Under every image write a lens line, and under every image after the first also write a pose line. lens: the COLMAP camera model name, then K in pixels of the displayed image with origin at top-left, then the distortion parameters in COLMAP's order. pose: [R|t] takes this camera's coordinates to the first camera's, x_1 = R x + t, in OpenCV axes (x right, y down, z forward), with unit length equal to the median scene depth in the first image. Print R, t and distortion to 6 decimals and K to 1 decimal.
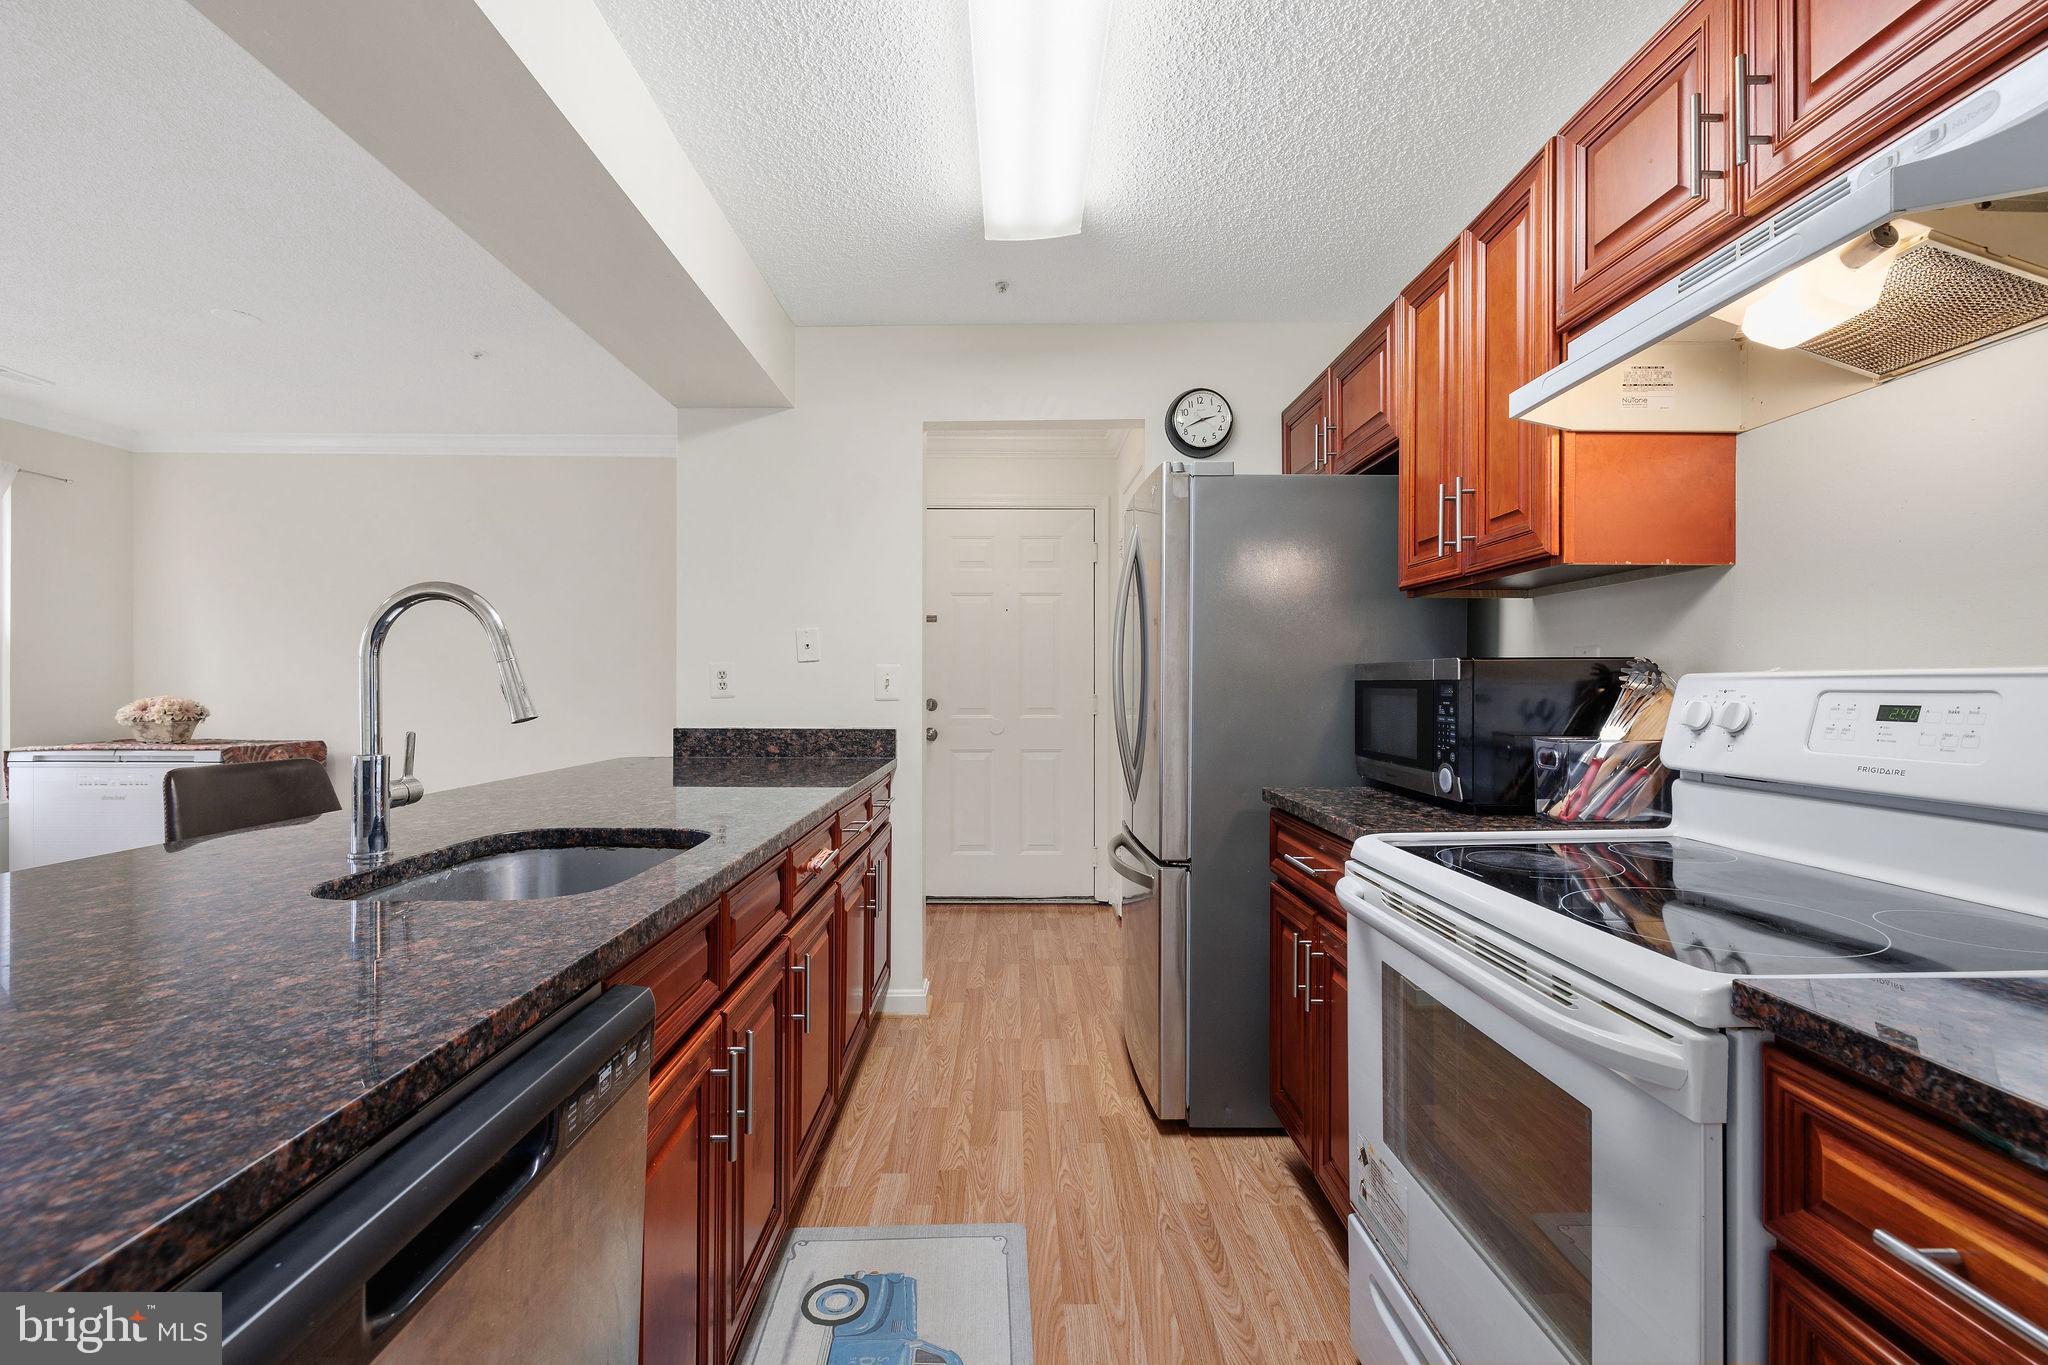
lens RADIAL K [[867.7, 0, 1023.8], [0, 867.7, 689.8], [0, 0, 1]] dist [-0.002470, 0.000567]
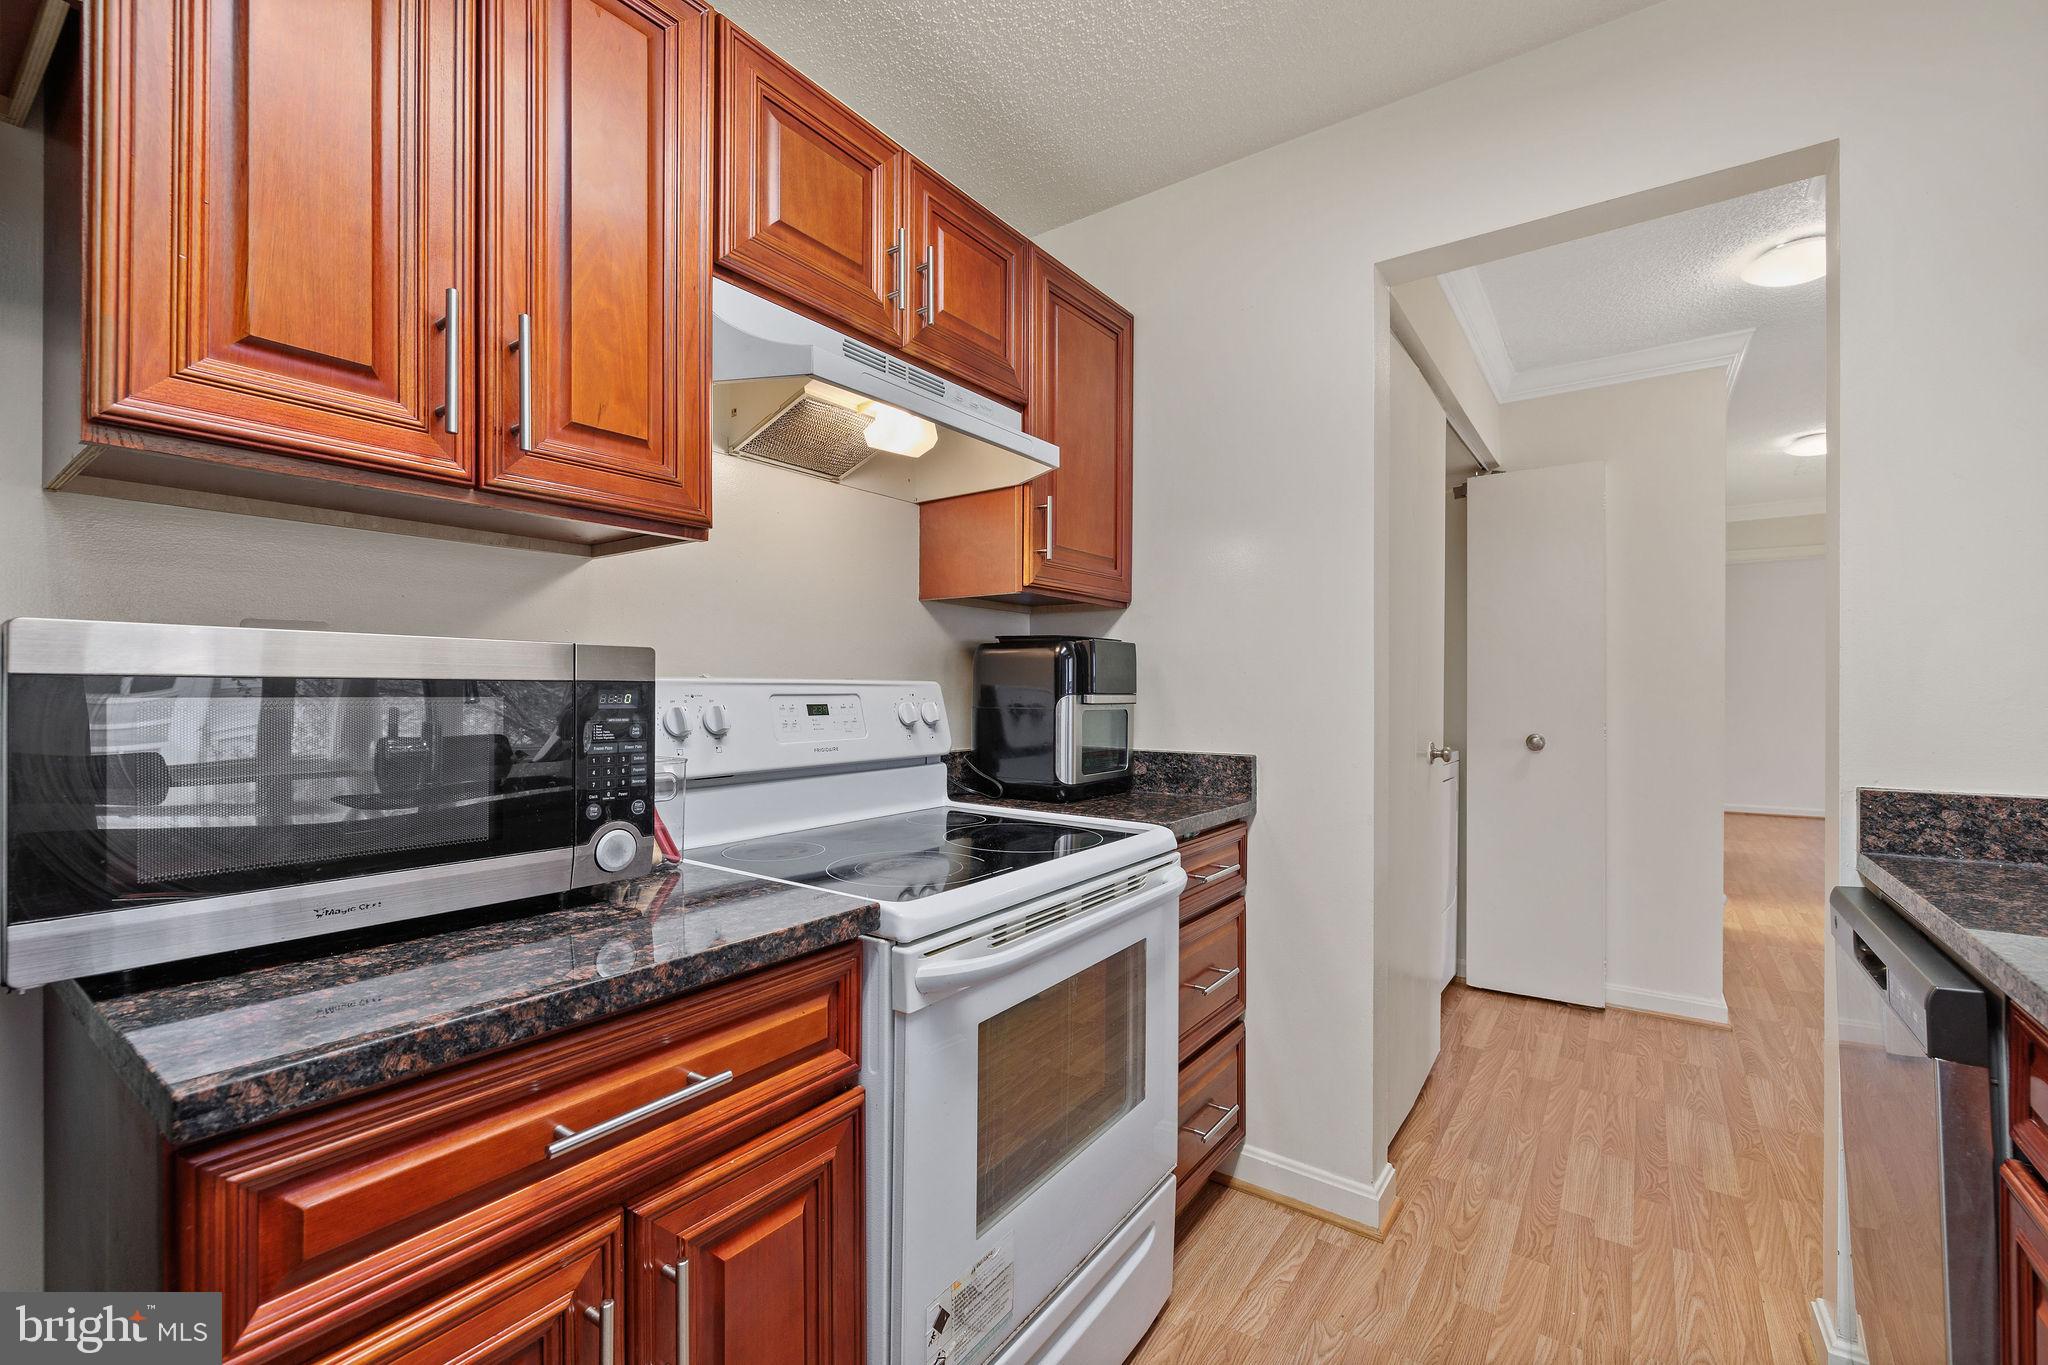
lens RADIAL K [[867.7, 0, 1019.1], [0, 867.7, 691.3], [0, 0, 1]] dist [-0.002470, 0.000567]
pose [[-0.804155, -0.004062, 0.594405, -0.081370], [-0.000666, 0.999982, 0.005932, -0.007718], [-0.594419, 0.004374, -0.804144, 1.226247]]
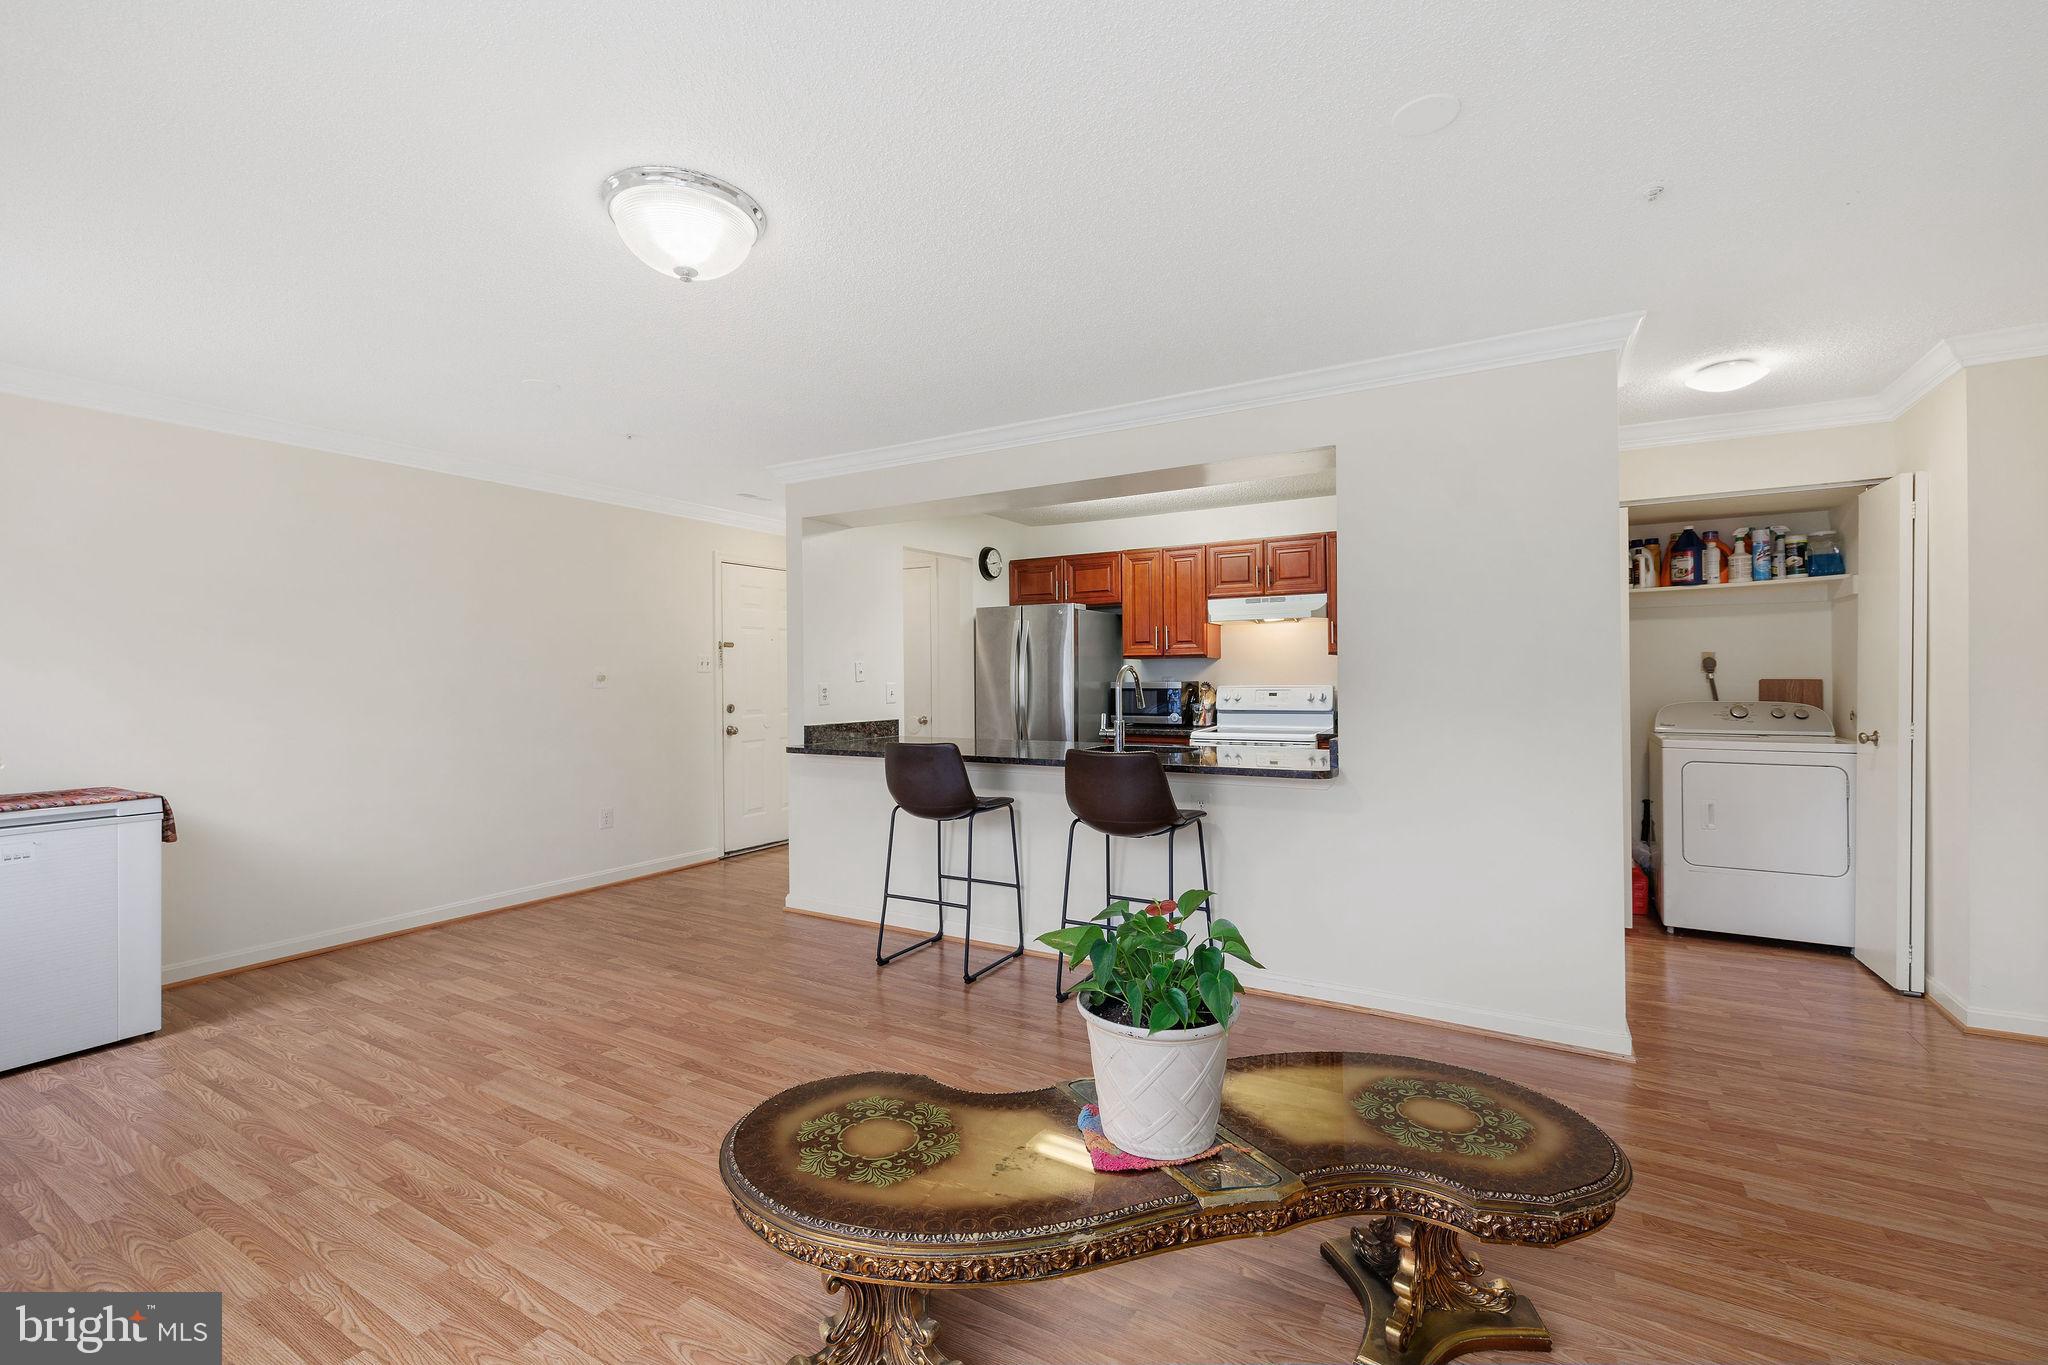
lens RADIAL K [[867.7, 0, 1024.8], [0, 867.7, 677.7], [0, 0, 1]] dist [-0.002470, 0.000567]
pose [[0.515117, -0.007904, 0.857083, -2.513940], [0.015579, 0.999879, -0.000142, -0.056607], [-0.856978, 0.013426, 0.515178, -0.222861]]
